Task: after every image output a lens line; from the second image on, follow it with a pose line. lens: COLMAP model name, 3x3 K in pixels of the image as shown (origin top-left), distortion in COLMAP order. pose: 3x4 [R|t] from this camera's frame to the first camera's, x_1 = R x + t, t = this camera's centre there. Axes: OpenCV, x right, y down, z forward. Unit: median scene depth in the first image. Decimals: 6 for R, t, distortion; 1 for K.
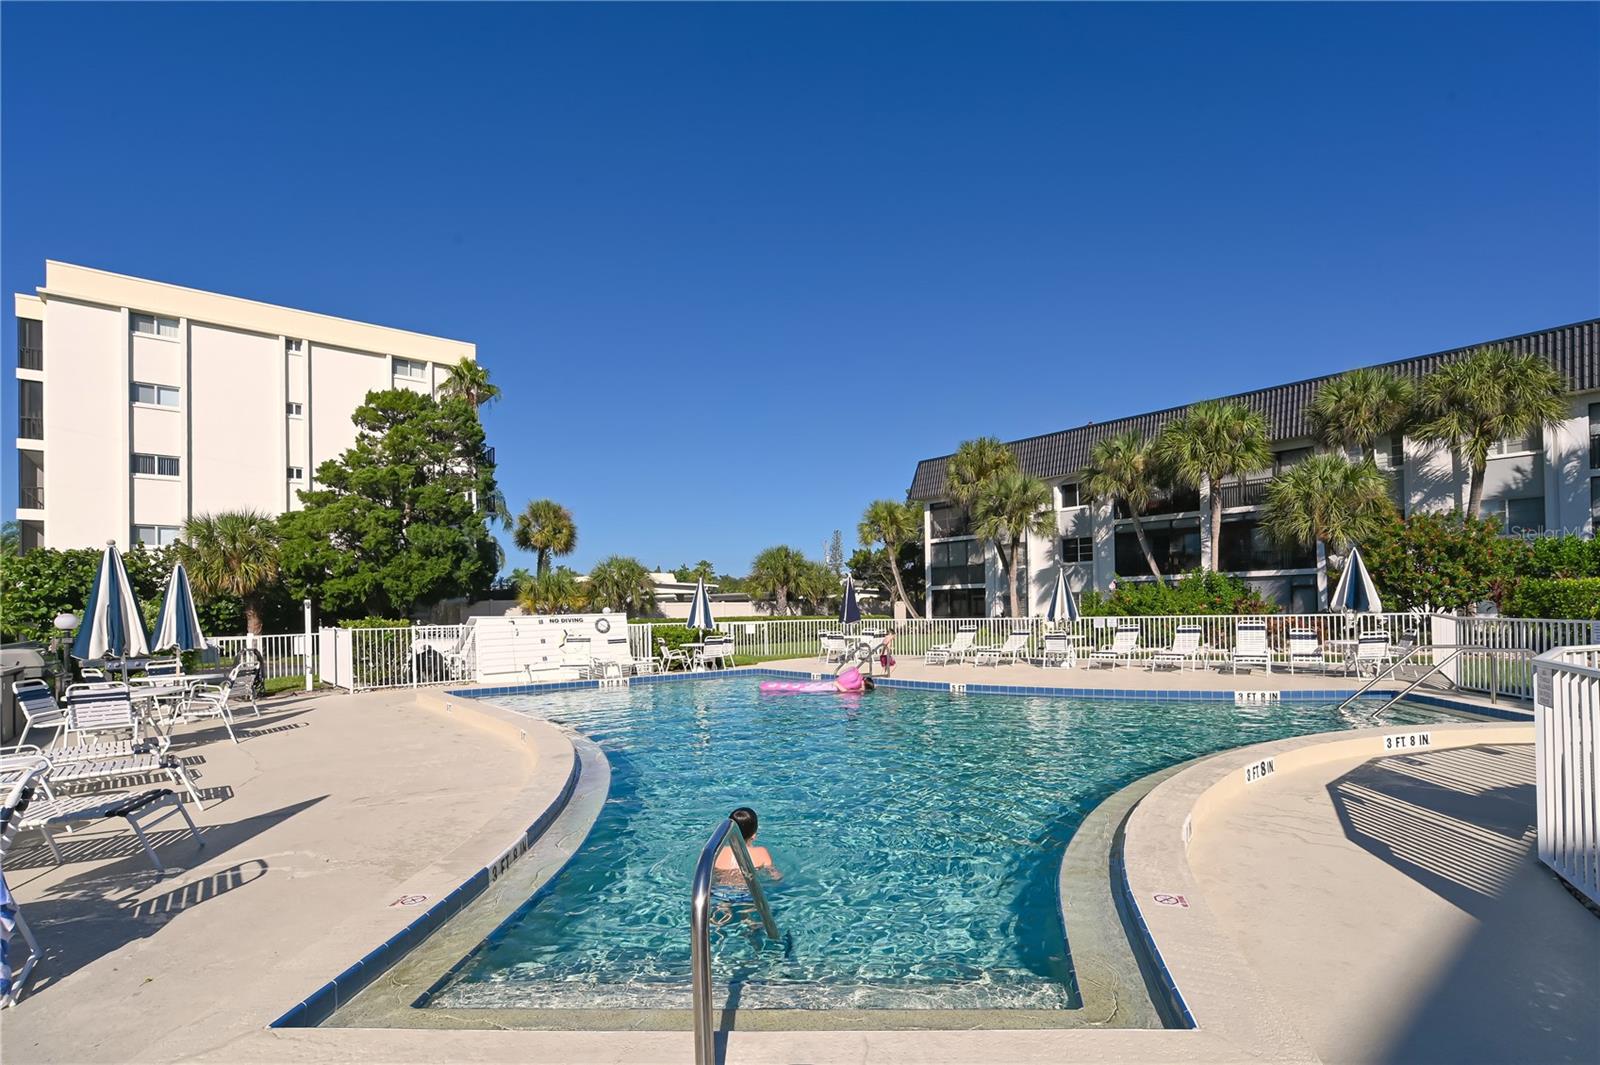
lens RADIAL K [[782.5, 0, 853.3], [0, 782.5, 603.0], [0, 0, 1]] dist [-0.006697, 0.000580]
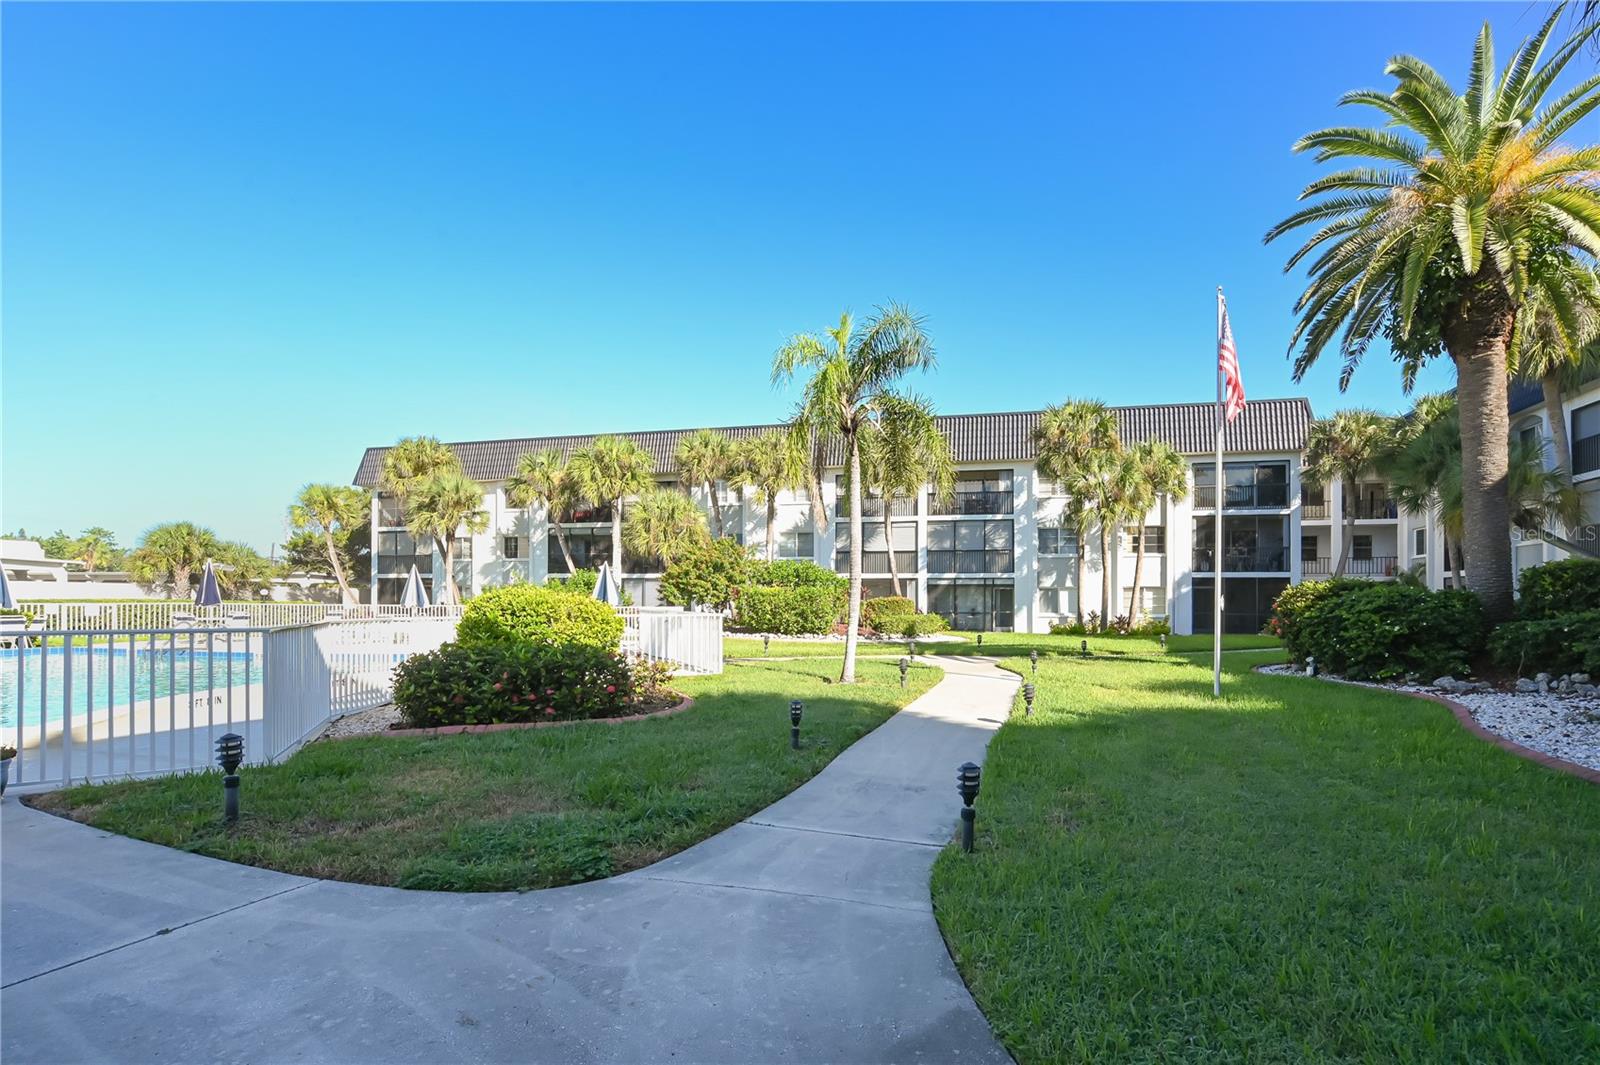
lens RADIAL K [[782.5, 0, 868.3], [0, 782.5, 602.3], [0, 0, 1]] dist [-0.006697, 0.000580]
pose [[0.841640, 0.024639, 0.539477, 0.123075], [-0.028665, 0.999589, -0.000934, -0.003149], [-0.539278, -0.014678, 0.842000, -0.246790]]
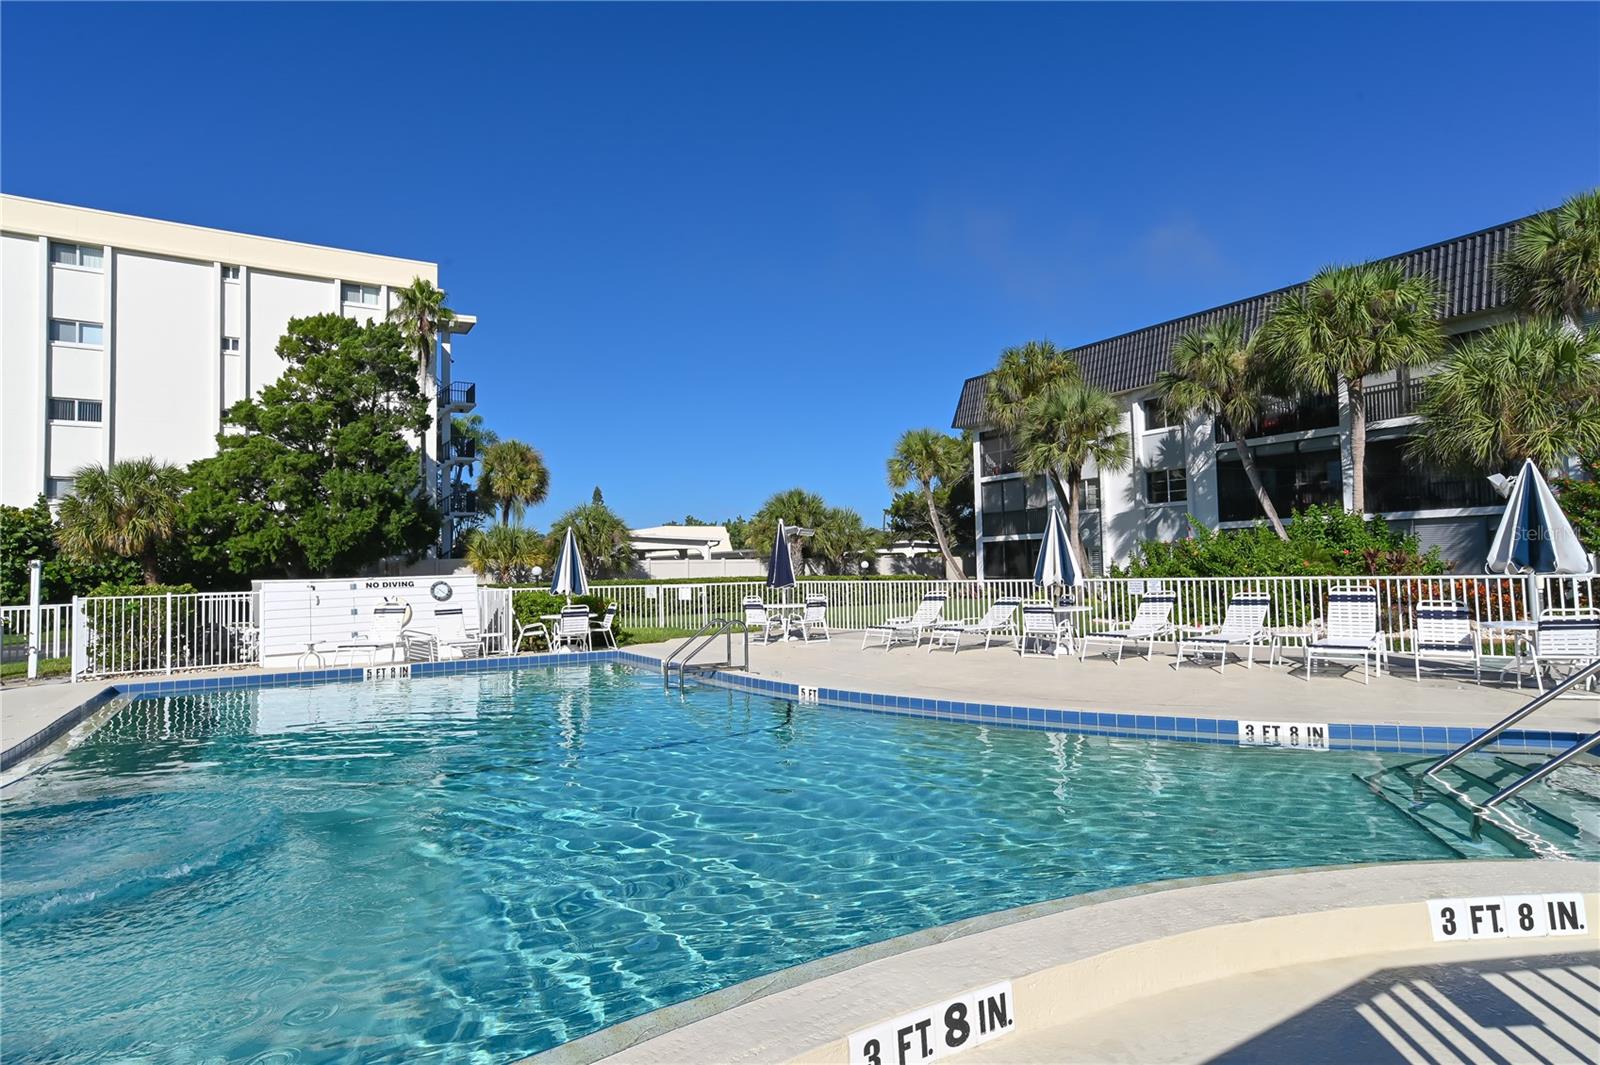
lens RADIAL K [[888.1, 0, 808.2], [0, 888.1, 529.0], [0, 0, 1]] dist [0.025918, 0.009649]
pose [[0.984422, -0.011295, -0.175460, 0.114235], [0.005279, 0.999383, -0.034718, 0.000134], [0.175744, 0.033251, 0.983874, 0.124359]]
